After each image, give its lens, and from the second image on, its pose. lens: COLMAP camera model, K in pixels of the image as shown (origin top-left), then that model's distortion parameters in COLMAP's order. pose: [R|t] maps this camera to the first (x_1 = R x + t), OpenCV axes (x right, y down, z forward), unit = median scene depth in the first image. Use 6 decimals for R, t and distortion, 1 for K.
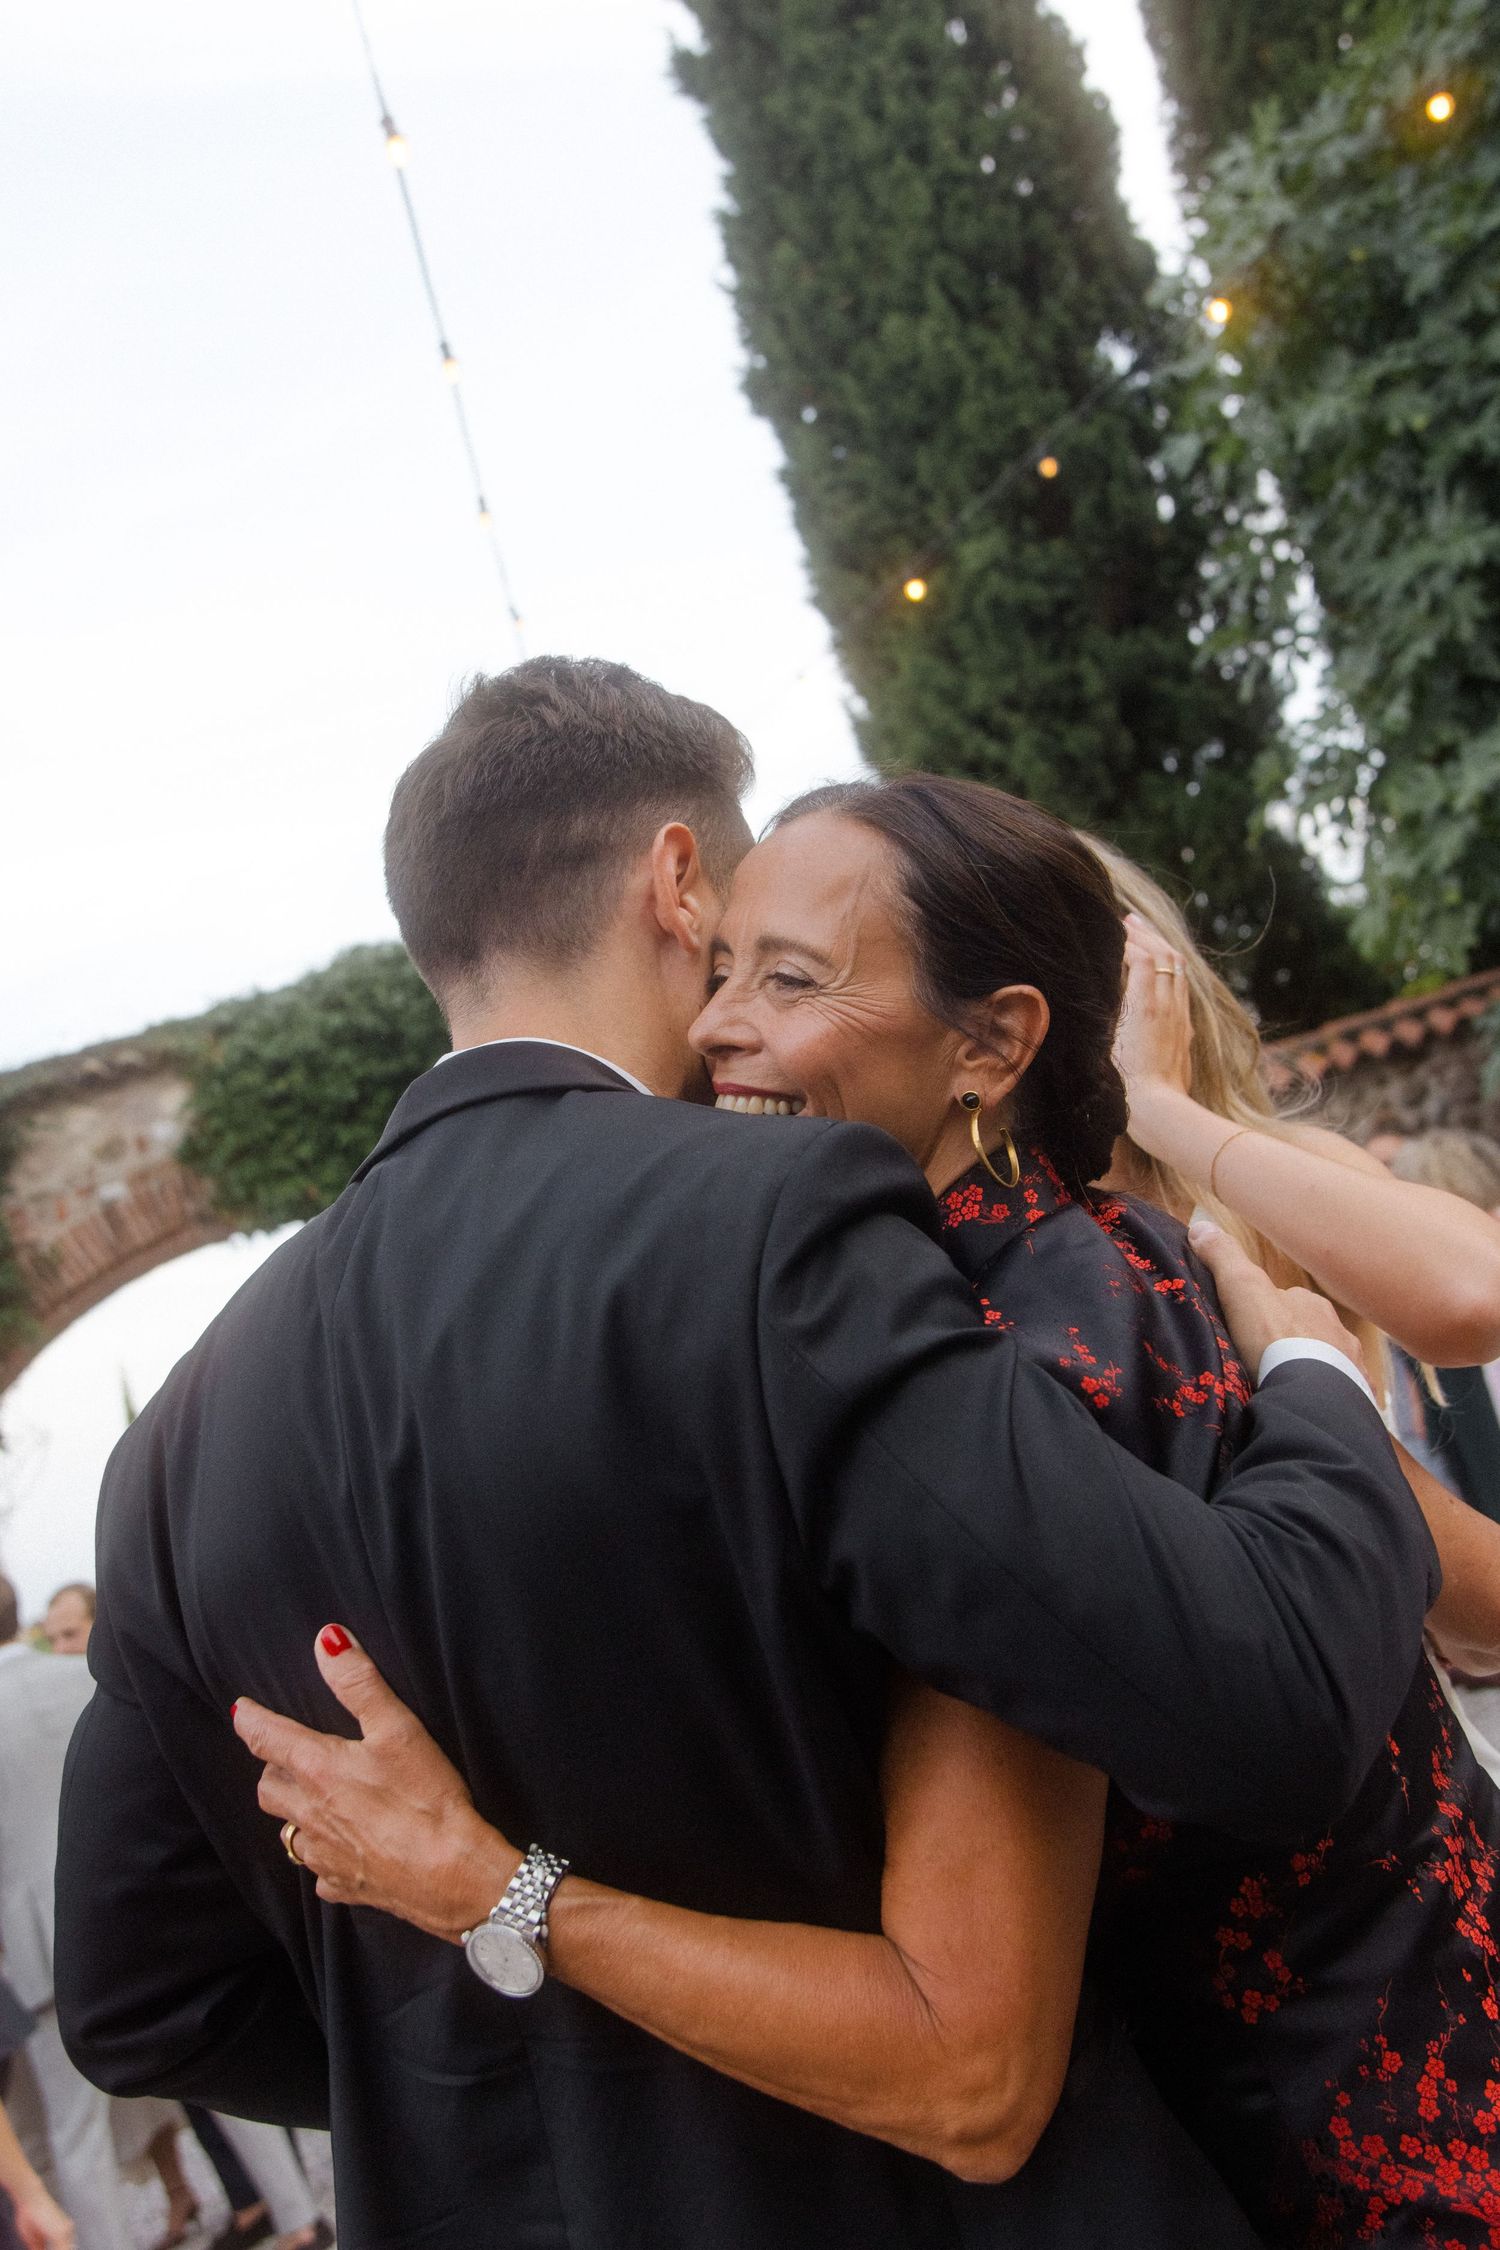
lens RADIAL K [[2796.7, 0, 742.6], [0, 2796.7, 1032.3], [0, 0, 1]] dist [0.006060, 0.017450]
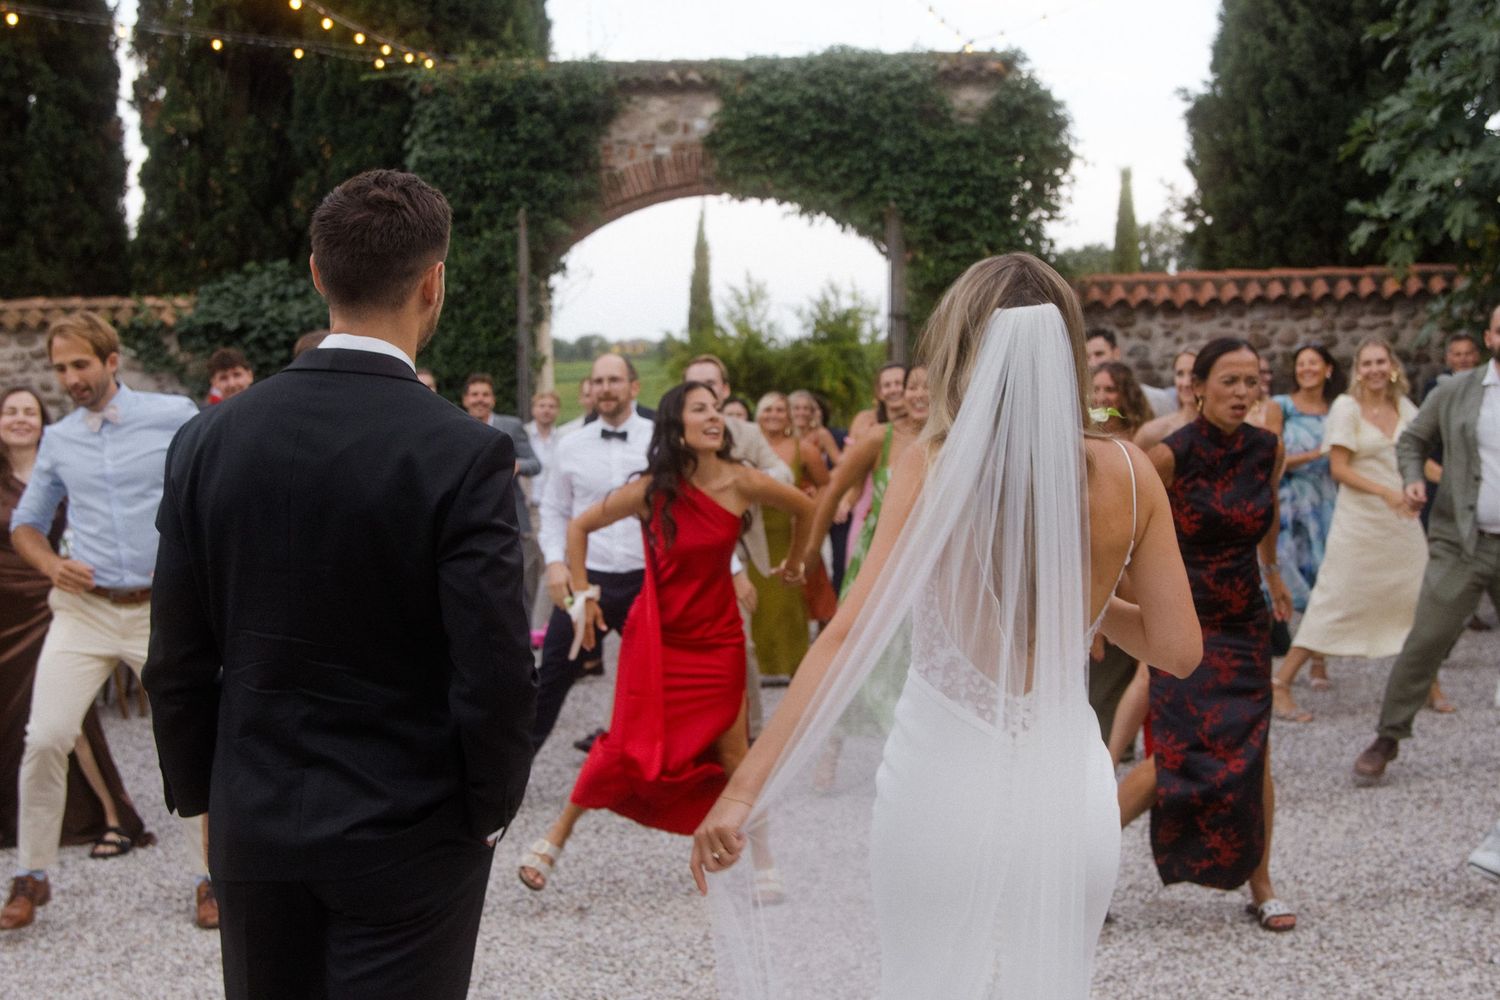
lens RADIAL K [[2138.6, 0, 858.6], [0, 2138.6, 558.2], [0, 0, 1]] dist [-0.014661, -0.069581]
pose [[0.940714, 0.322532, -0.105022, 0.087041], [-0.285240, 0.919746, 0.269641, -0.080916], [0.183561, -0.223698, 0.957217, -0.241369]]
